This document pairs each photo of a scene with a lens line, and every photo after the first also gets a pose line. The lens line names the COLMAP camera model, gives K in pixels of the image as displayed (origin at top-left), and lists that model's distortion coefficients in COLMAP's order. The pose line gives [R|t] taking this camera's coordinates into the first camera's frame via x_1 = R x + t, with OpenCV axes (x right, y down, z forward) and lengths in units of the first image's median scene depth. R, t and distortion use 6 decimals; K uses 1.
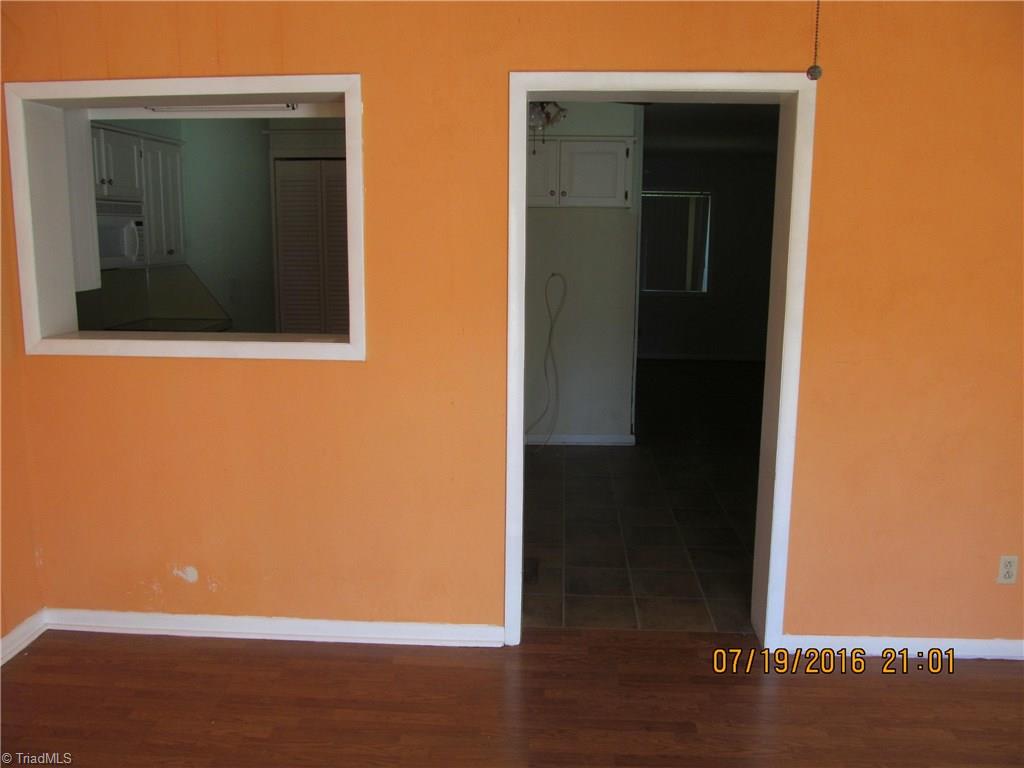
lens RADIAL K [[852.1, 0, 512.0], [0, 852.1, 384.0], [0, 0, 1]] dist [-0.074933, 0.014421]
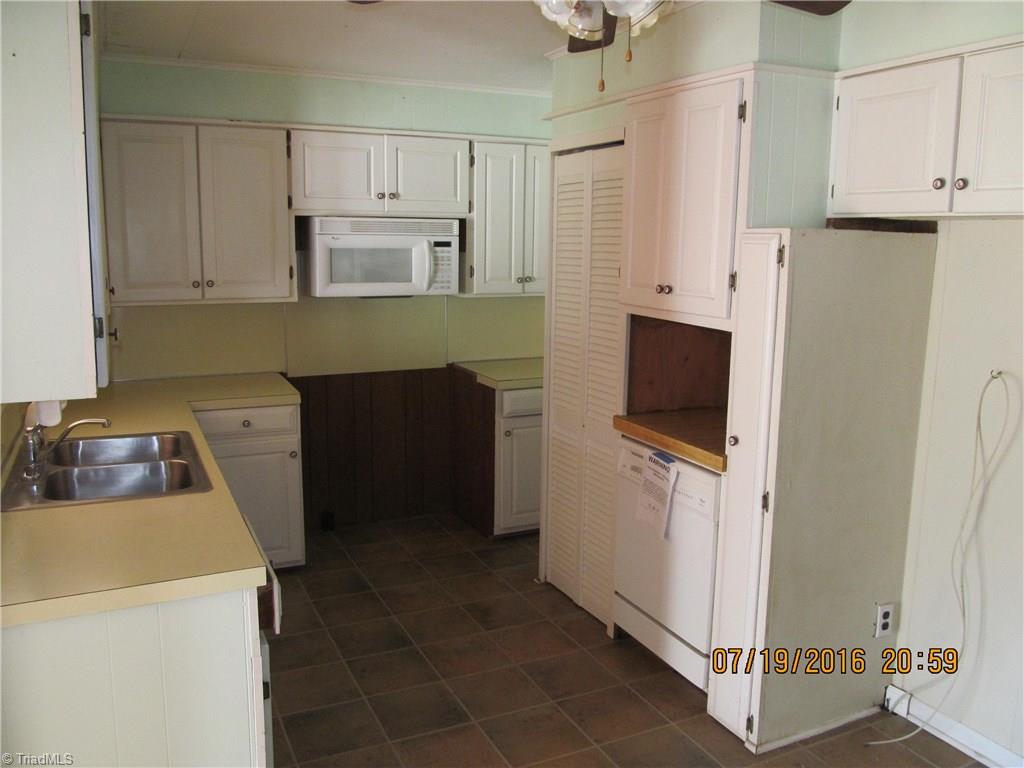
lens RADIAL K [[852.1, 0, 512.0], [0, 852.1, 384.0], [0, 0, 1]] dist [-0.074933, 0.014421]
pose [[0.472240, 0.146442, -0.869221, 0.325402], [-0.166324, 0.983193, 0.075281, -0.121822], [0.865636, 0.109022, 0.488660, 0.620857]]
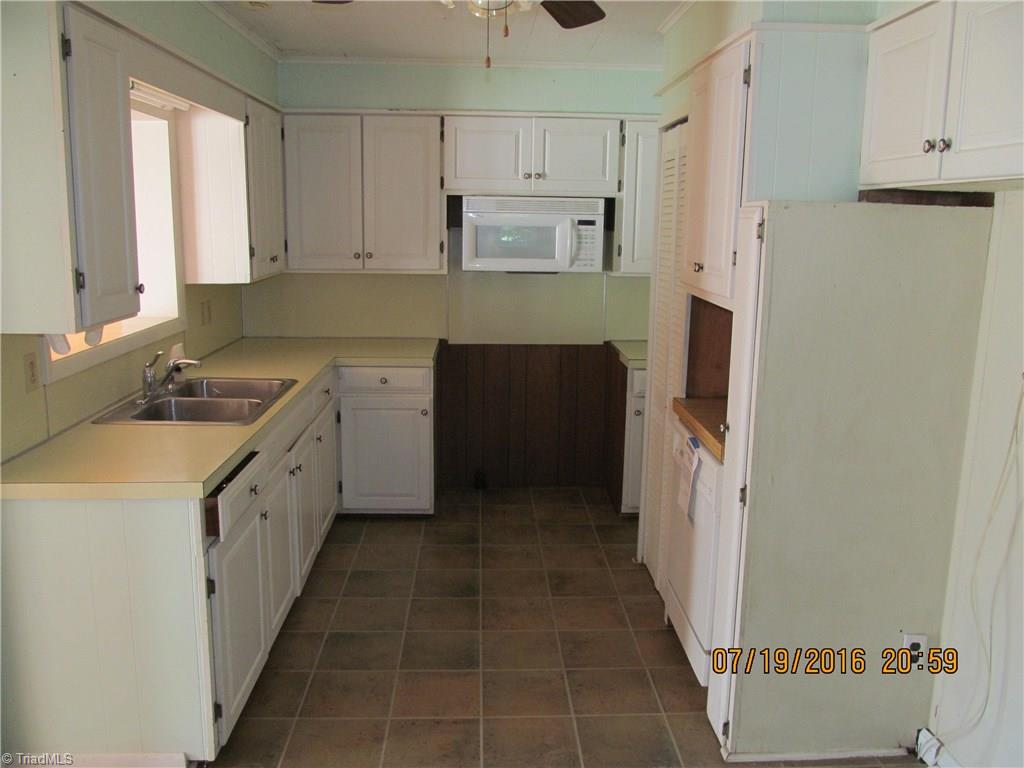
lens RADIAL K [[852.1, 0, 512.0], [0, 852.1, 384.0], [0, 0, 1]] dist [-0.074933, 0.014421]
pose [[0.084902, 0.183562, -0.979335, 0.403057], [-0.191737, 0.967524, 0.164726, -0.150727], [0.977767, 0.173789, 0.117340, 0.801503]]
